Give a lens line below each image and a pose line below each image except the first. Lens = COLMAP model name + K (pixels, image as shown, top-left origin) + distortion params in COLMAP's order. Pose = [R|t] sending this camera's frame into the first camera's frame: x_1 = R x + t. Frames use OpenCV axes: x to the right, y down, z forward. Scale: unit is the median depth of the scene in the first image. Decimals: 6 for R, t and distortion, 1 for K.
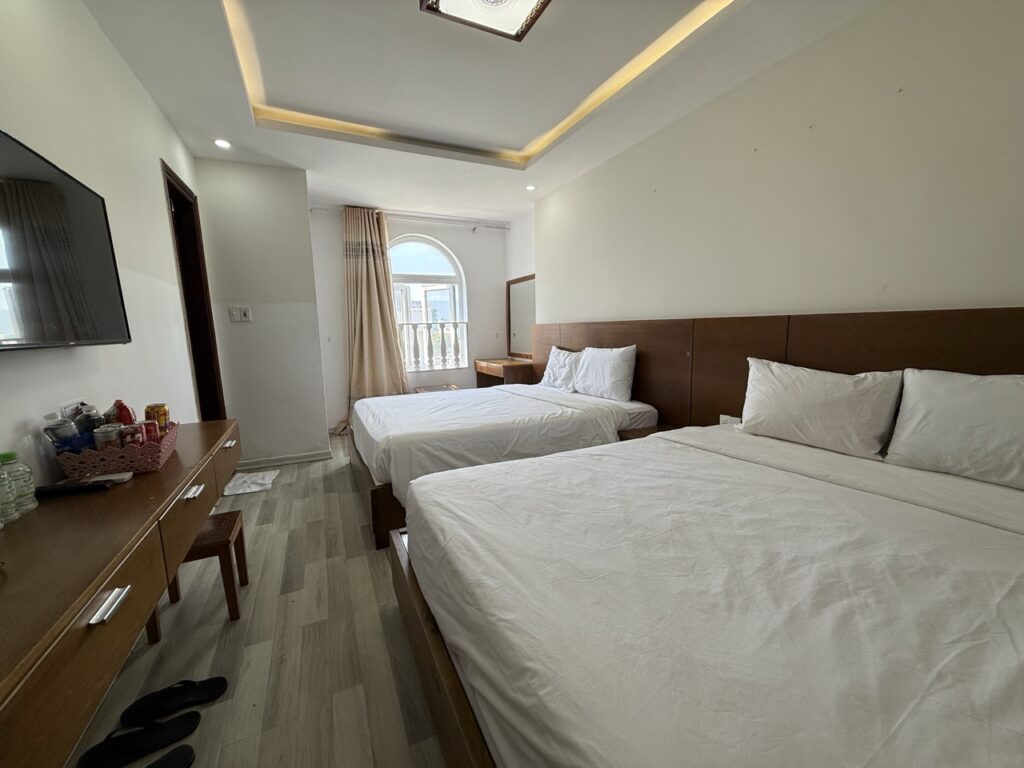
lens RADIAL K [[408.6, 0, 512.0], [0, 408.6, 384.0], [0, 0, 1]] dist [-0.002529, 0.000479]
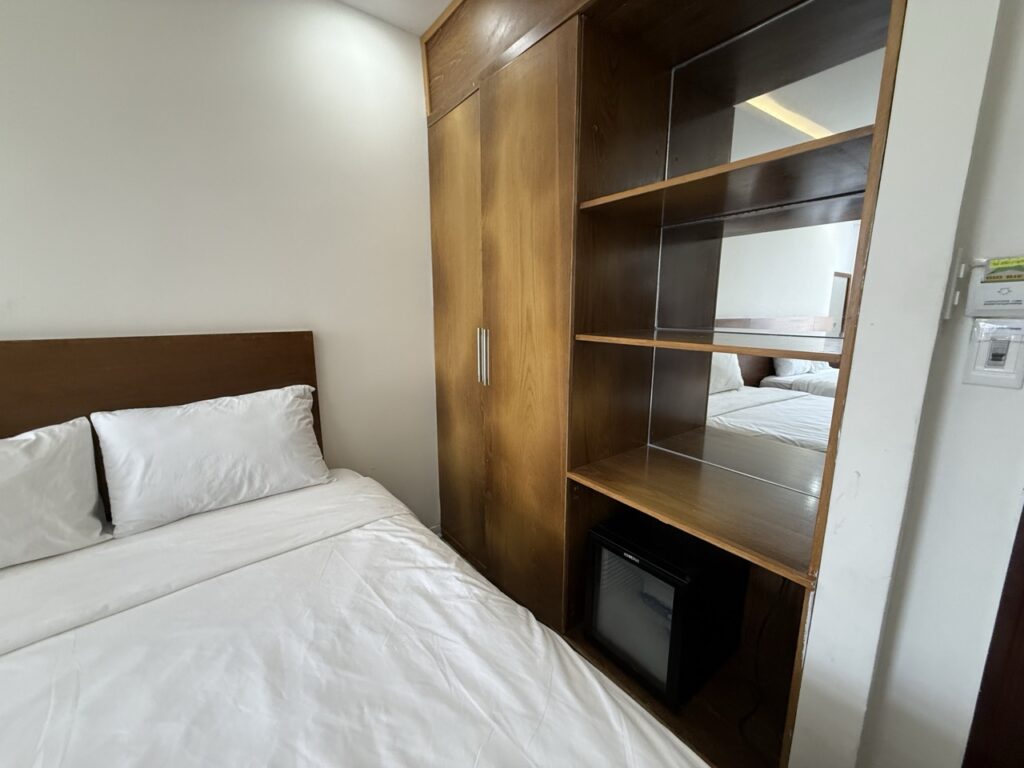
lens RADIAL K [[408.6, 0, 512.0], [0, 408.6, 384.0], [0, 0, 1]] dist [-0.002529, 0.000479]
pose [[-0.226487, -0.156998, 0.961278, 0.064012], [0.141951, 0.971066, 0.192042, -0.141186], [-0.963615, 0.179950, -0.197648, 0.421096]]
